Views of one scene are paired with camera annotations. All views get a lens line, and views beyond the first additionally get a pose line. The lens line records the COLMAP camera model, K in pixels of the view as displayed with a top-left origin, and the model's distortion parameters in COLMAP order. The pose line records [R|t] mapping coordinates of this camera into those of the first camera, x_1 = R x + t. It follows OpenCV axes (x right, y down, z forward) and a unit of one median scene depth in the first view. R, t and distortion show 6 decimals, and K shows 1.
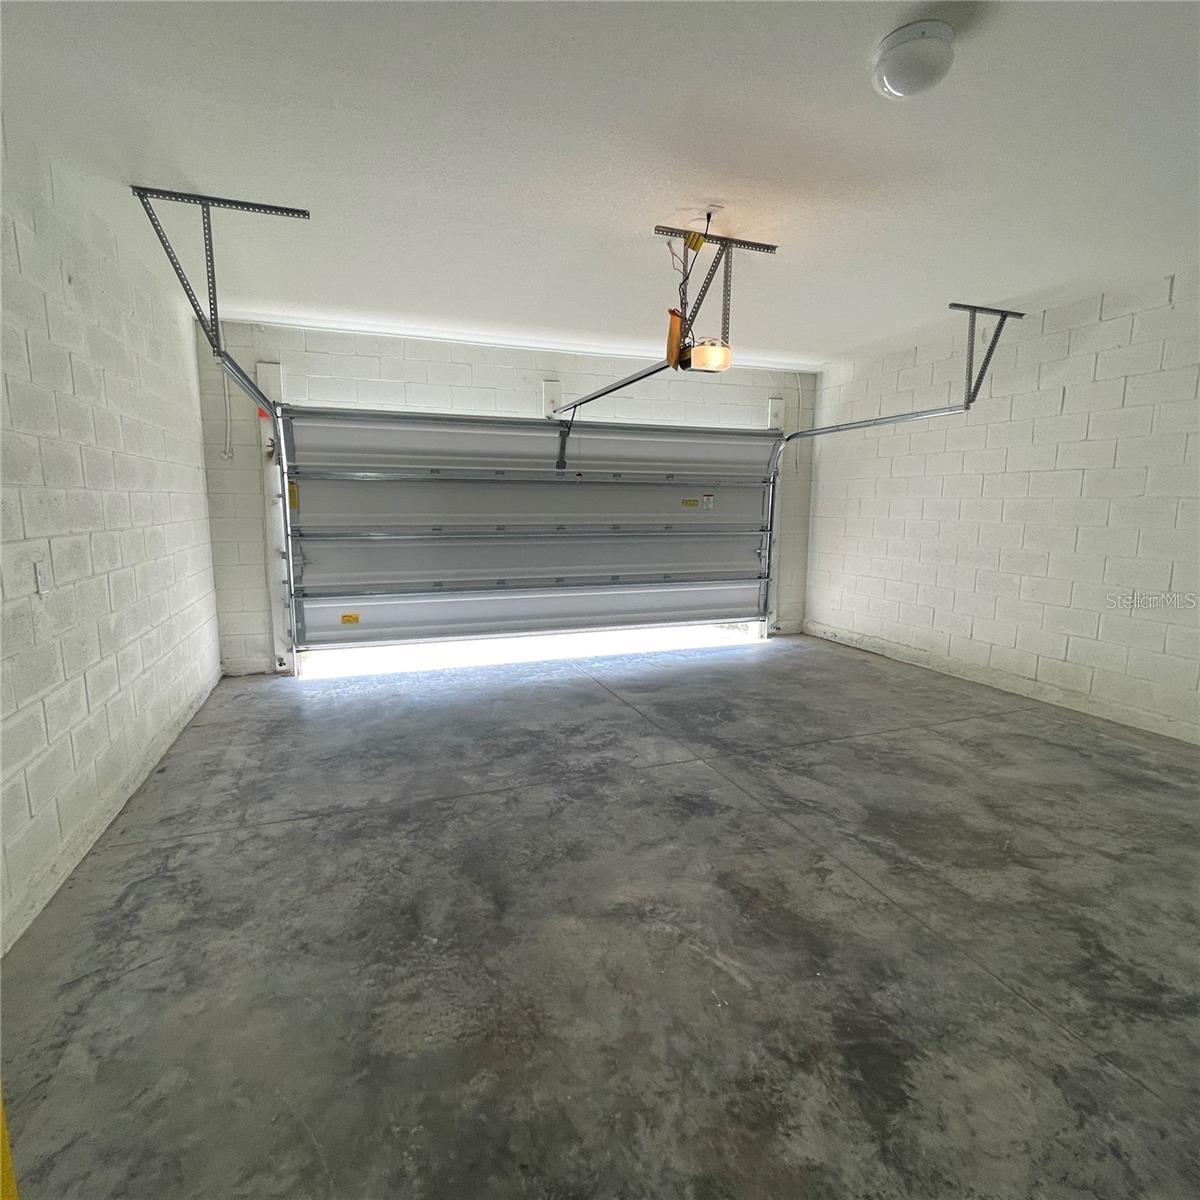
lens RADIAL K [[666.0, 0, 600.0], [0, 666.0, 600.0], [0, 0, 1]] dist [0.003020, 0.000438]
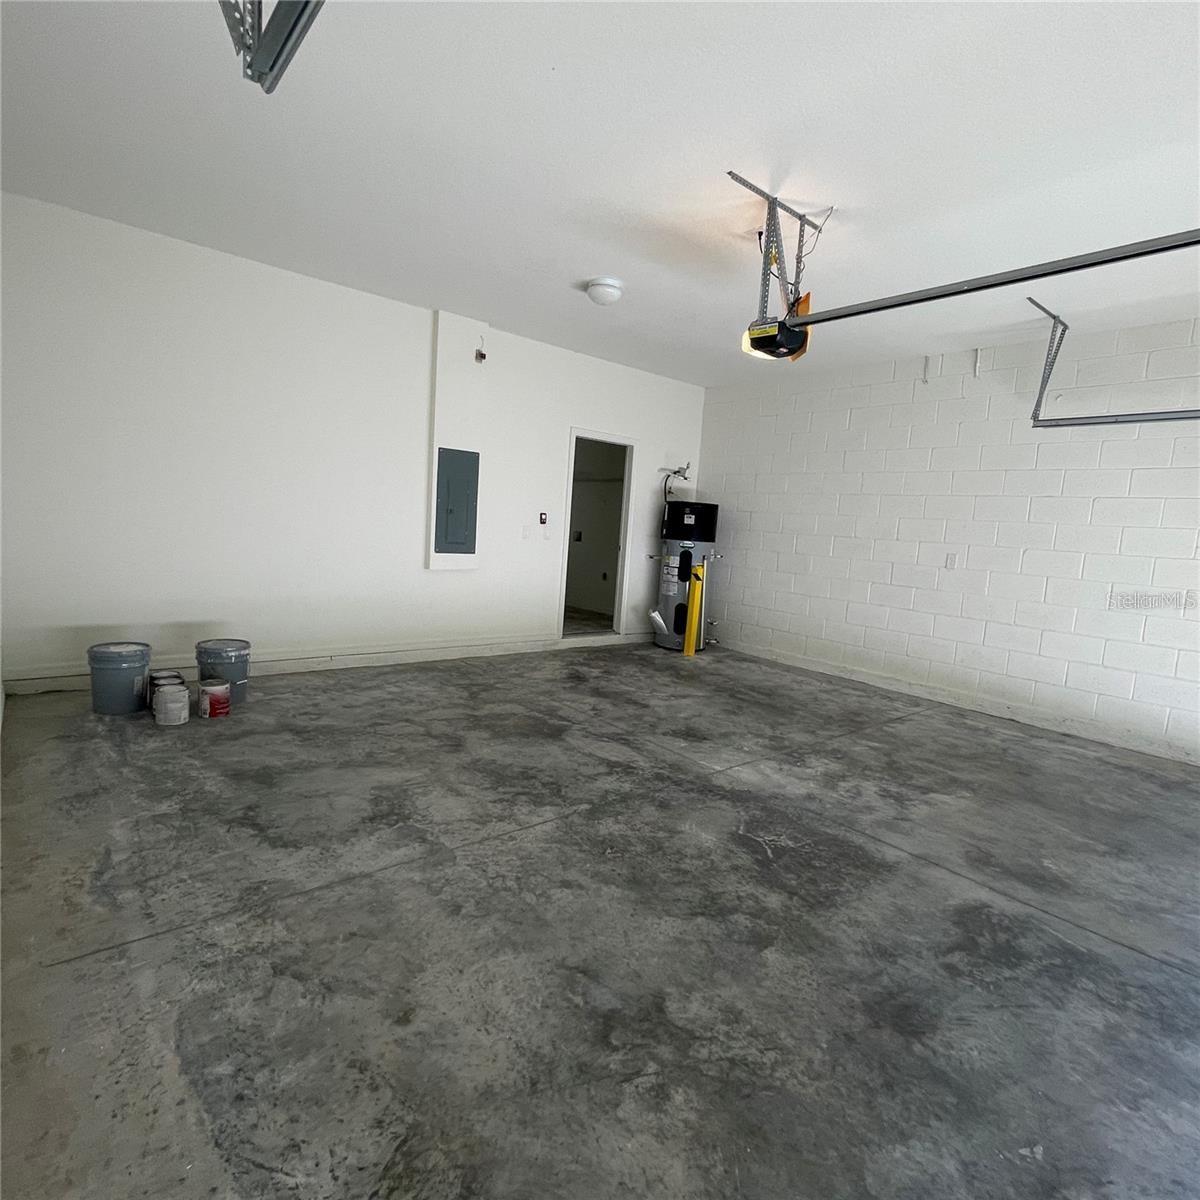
lens RADIAL K [[666.0, 0, 600.0], [0, 666.0, 600.0], [0, 0, 1]] dist [0.003020, 0.000438]
pose [[-0.939277, -0.033464, -0.341525, 0.687326], [-0.124619, 0.960552, 0.248615, -0.220982], [0.319733, 0.276079, -0.906395, 1.862847]]
